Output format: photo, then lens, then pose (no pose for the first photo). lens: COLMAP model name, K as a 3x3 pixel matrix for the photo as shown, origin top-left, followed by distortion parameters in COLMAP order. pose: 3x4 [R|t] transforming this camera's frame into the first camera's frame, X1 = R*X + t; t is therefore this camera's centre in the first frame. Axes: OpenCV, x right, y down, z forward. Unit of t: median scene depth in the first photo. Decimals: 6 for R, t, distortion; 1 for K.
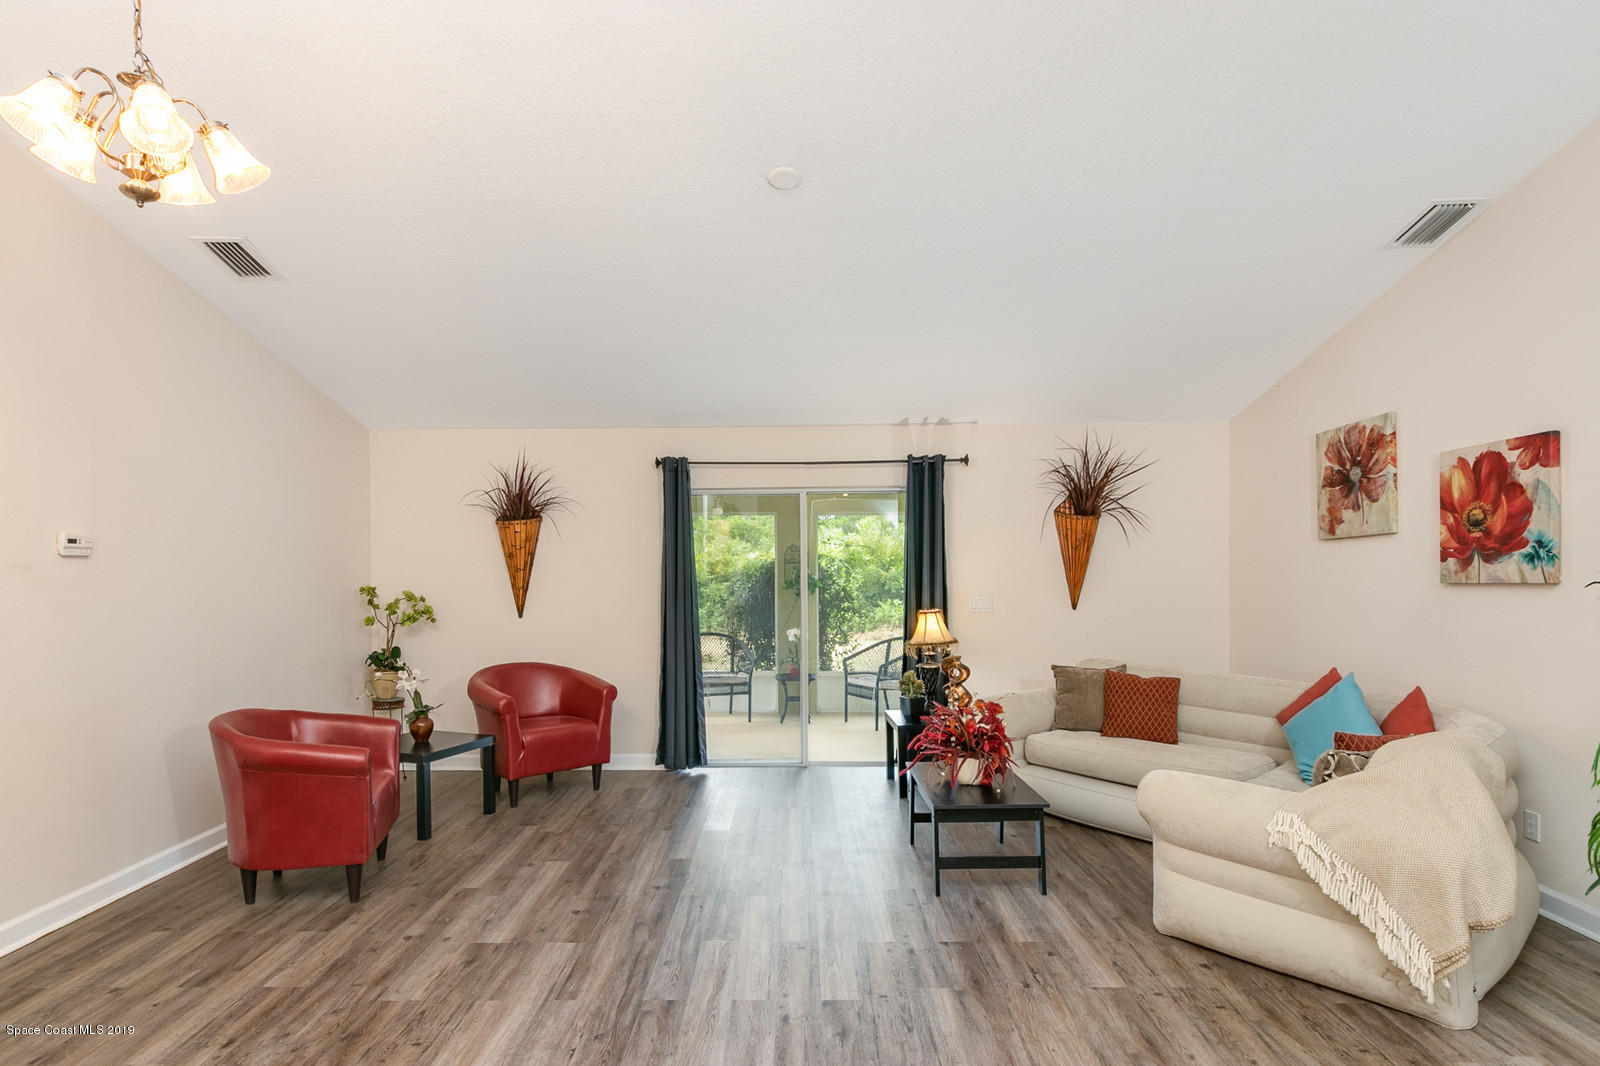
lens RADIAL K [[884.1, 0, 791.0], [0, 884.1, 584.3], [0, 0, 1]] dist [0.000491, -0.000242]
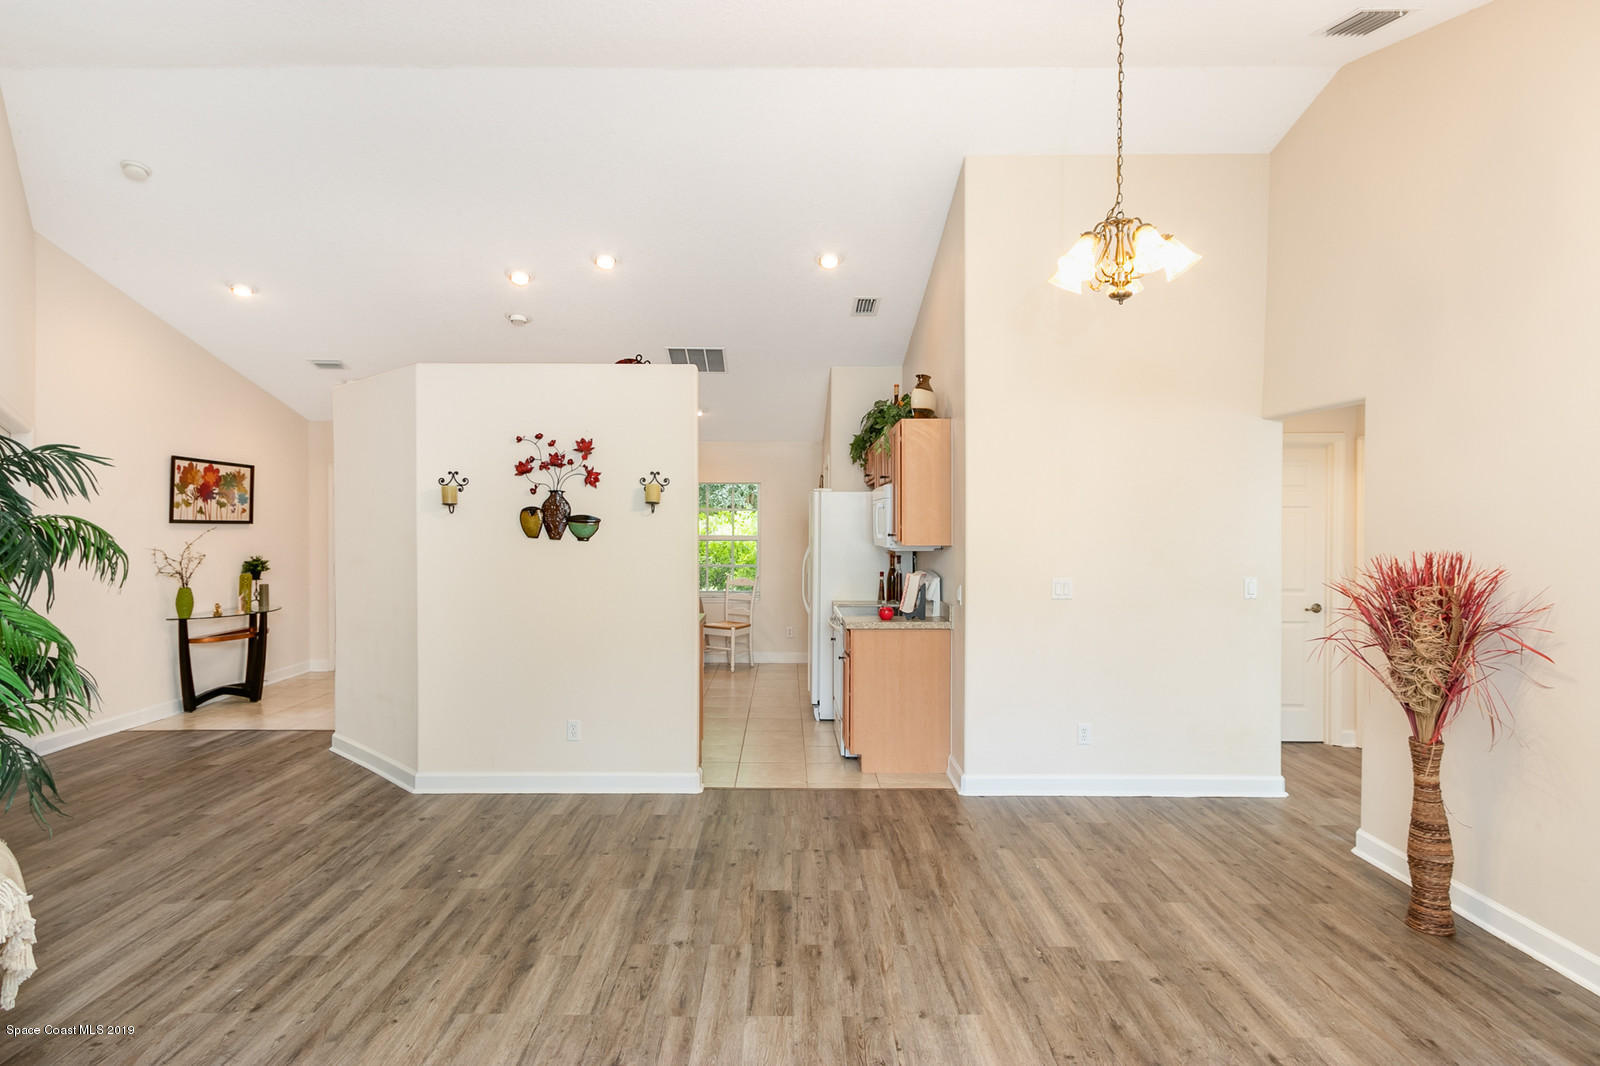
lens RADIAL K [[874.9, 0, 785.6], [0, 874.9, 536.3], [0, 0, 1]] dist [0.005272, -0.000086]
pose [[-0.999968, 0.004893, -0.006371, -0.051427], [0.004654, 0.999304, 0.037025, -0.031427], [0.006548, 0.036994, -0.999294, 0.842007]]
